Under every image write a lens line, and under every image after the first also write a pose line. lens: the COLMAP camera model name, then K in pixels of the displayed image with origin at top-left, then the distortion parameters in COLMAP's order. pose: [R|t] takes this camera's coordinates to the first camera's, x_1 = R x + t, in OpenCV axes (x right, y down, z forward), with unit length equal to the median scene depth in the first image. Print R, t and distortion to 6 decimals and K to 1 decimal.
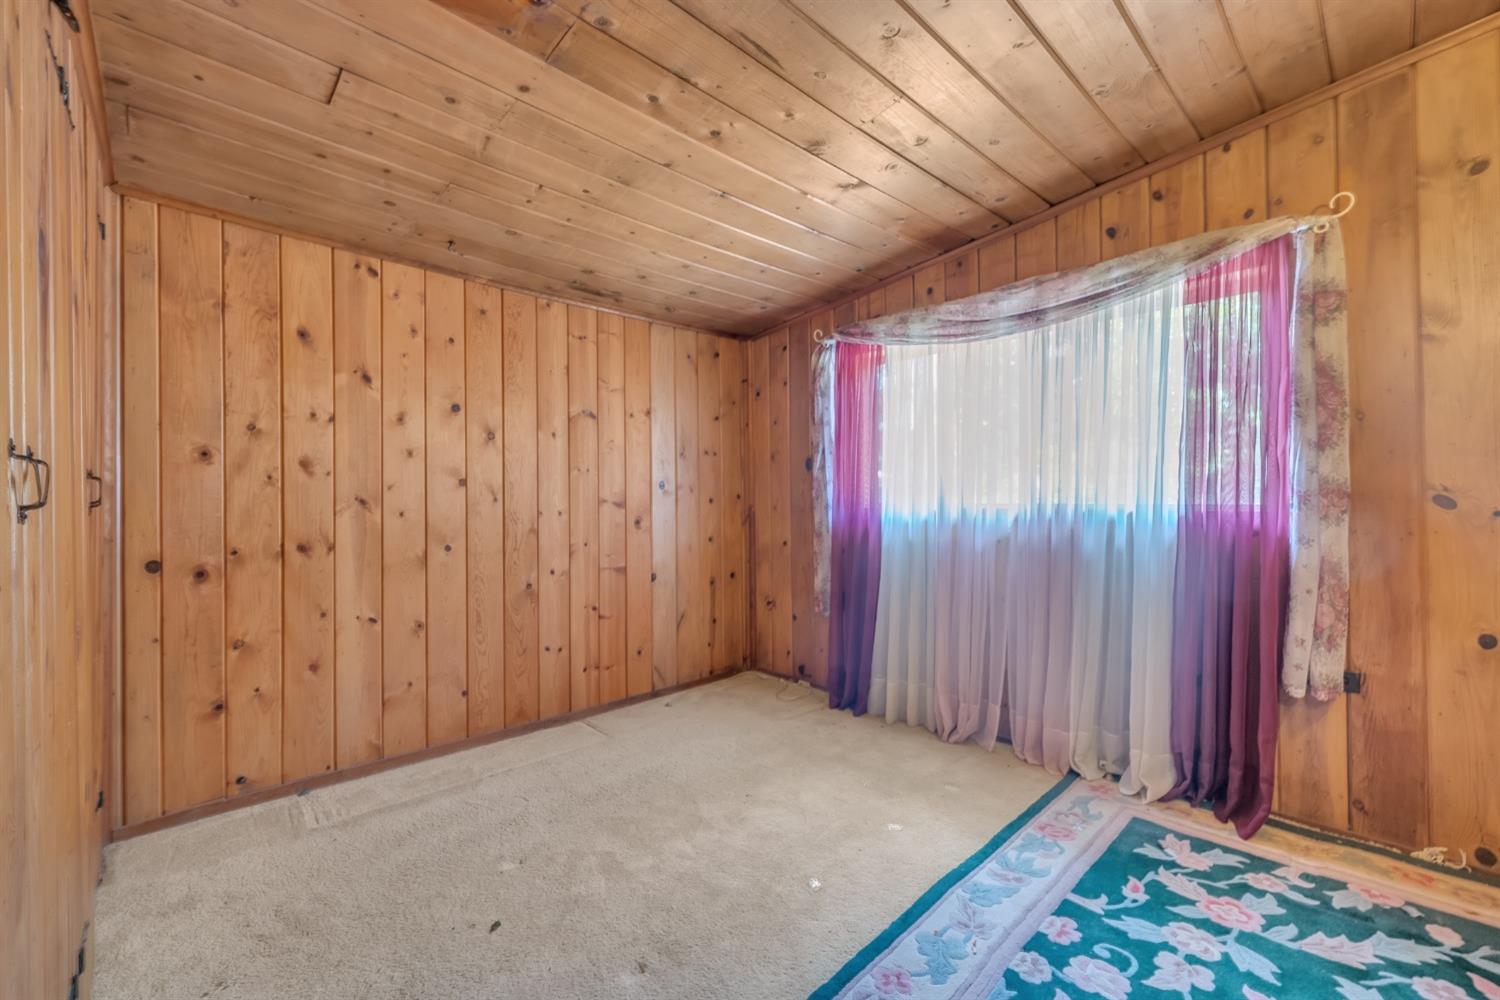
lens RADIAL K [[640.3, 0, 760.7], [0, 640.3, 501.6], [0, 0, 1]] dist [-0.004949, -0.000147]
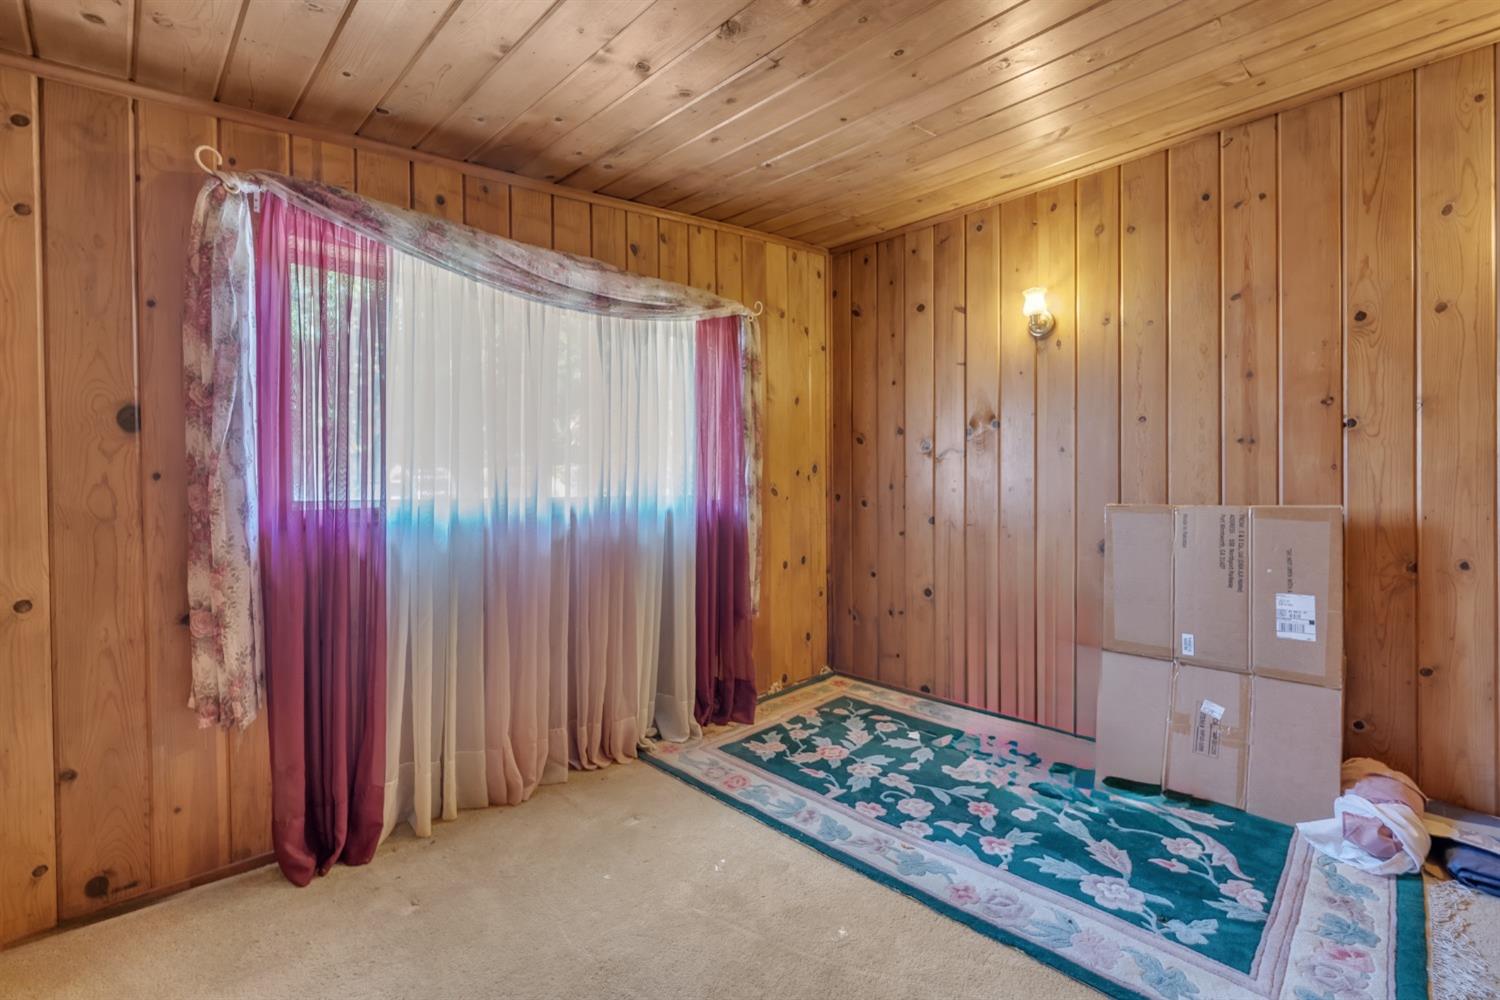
lens RADIAL K [[640.3, 0, 760.7], [0, 640.3, 497.3], [0, 0, 1]] dist [-0.004949, -0.000147]
pose [[-0.031432, -0.009093, 0.999465, -0.753037], [0.011861, 0.999885, 0.009470, -0.002855], [-0.999436, 0.012152, -0.031320, 1.100298]]
